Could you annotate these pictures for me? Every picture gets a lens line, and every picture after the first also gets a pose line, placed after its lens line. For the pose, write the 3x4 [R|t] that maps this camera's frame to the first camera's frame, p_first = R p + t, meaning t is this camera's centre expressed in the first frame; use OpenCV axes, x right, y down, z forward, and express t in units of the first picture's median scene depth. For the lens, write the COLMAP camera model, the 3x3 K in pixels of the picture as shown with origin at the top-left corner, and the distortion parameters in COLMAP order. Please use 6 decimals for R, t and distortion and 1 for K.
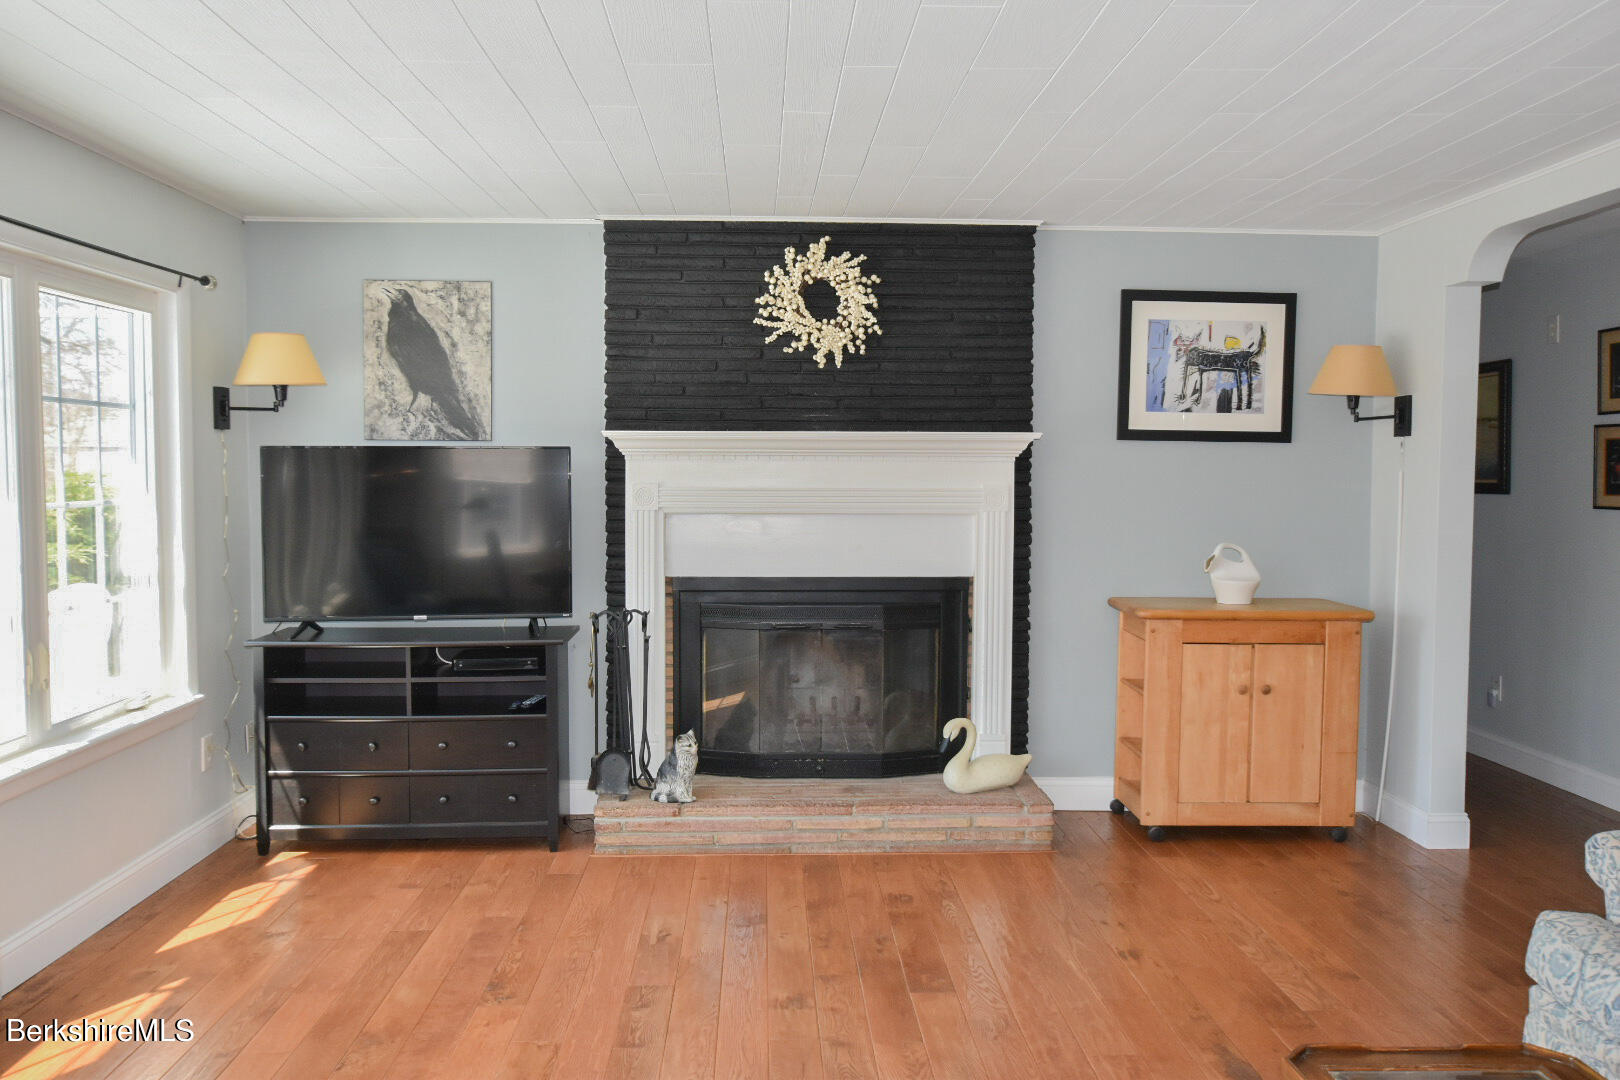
lens RADIAL K [[1391.9, 0, 810.0], [0, 1391.9, 540.0], [0, 0, 1]] dist [0.000834, -0.001403]
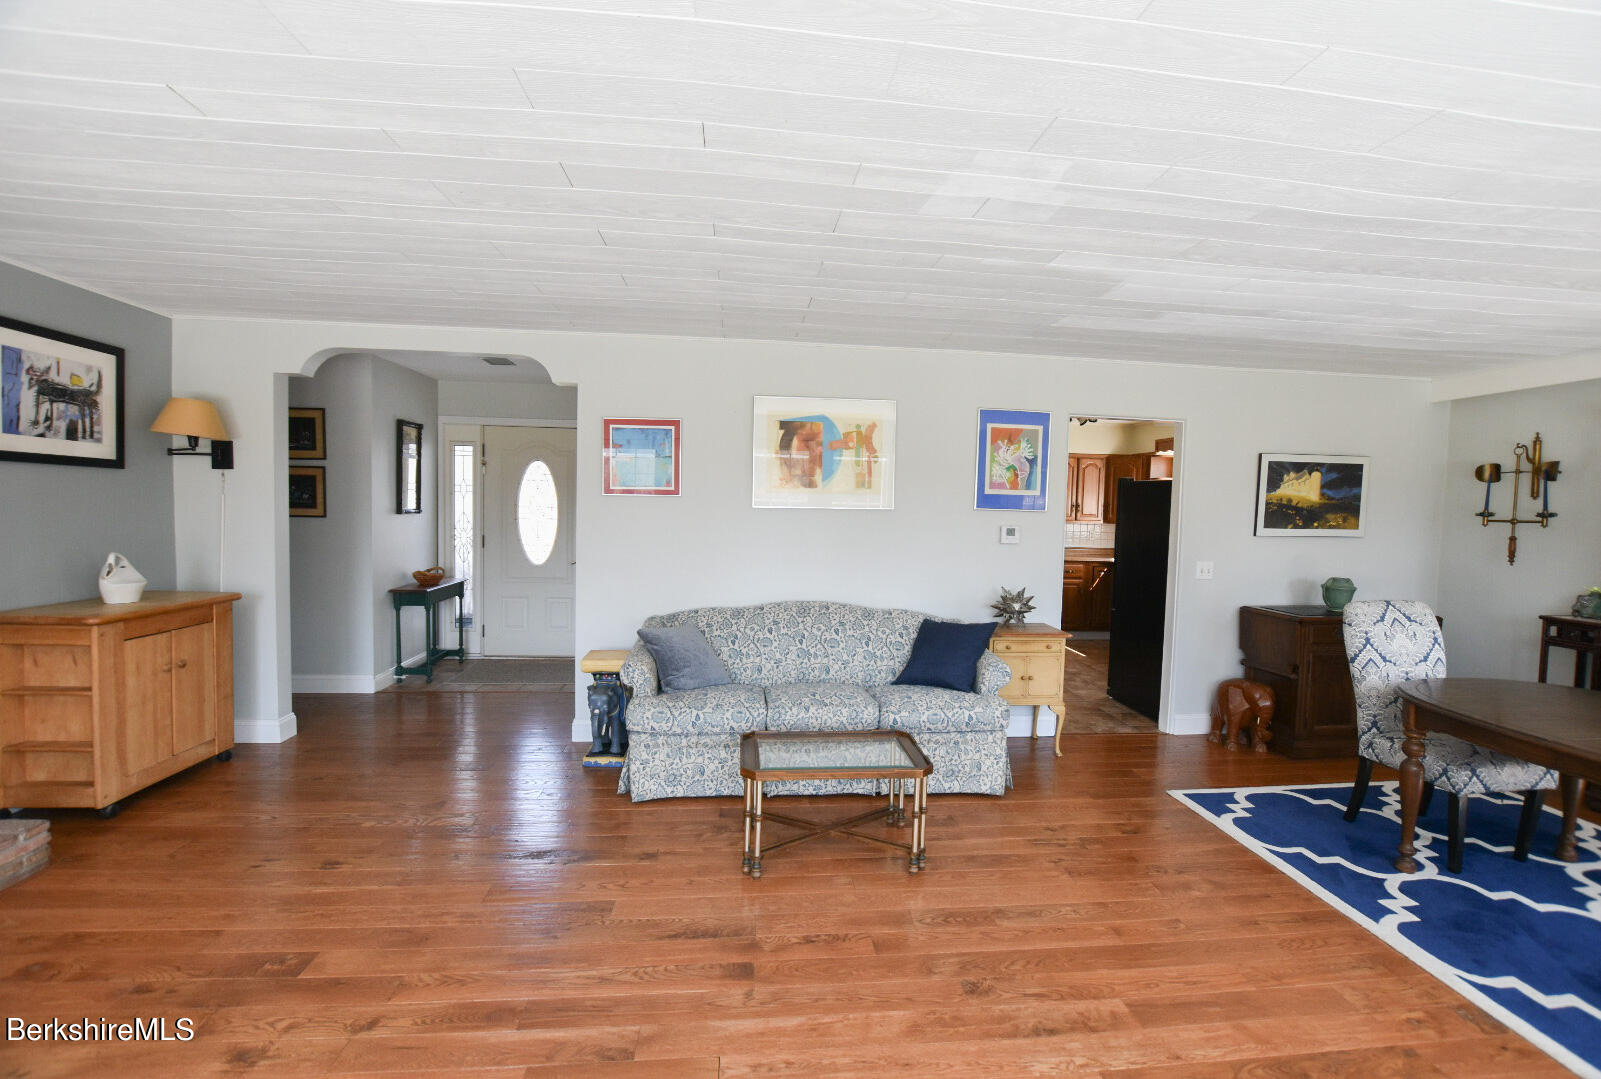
lens RADIAL K [[737.0, 0, 800.5], [0, 737.0, 539.5], [0, 0, 1]] dist [-0.001029, -0.000278]
pose [[-0.069162, -0.053075, 0.996193, -0.356174], [0.030107, 0.998018, 0.055262, -0.025117], [-0.997151, 0.033814, -0.067427, 0.444911]]
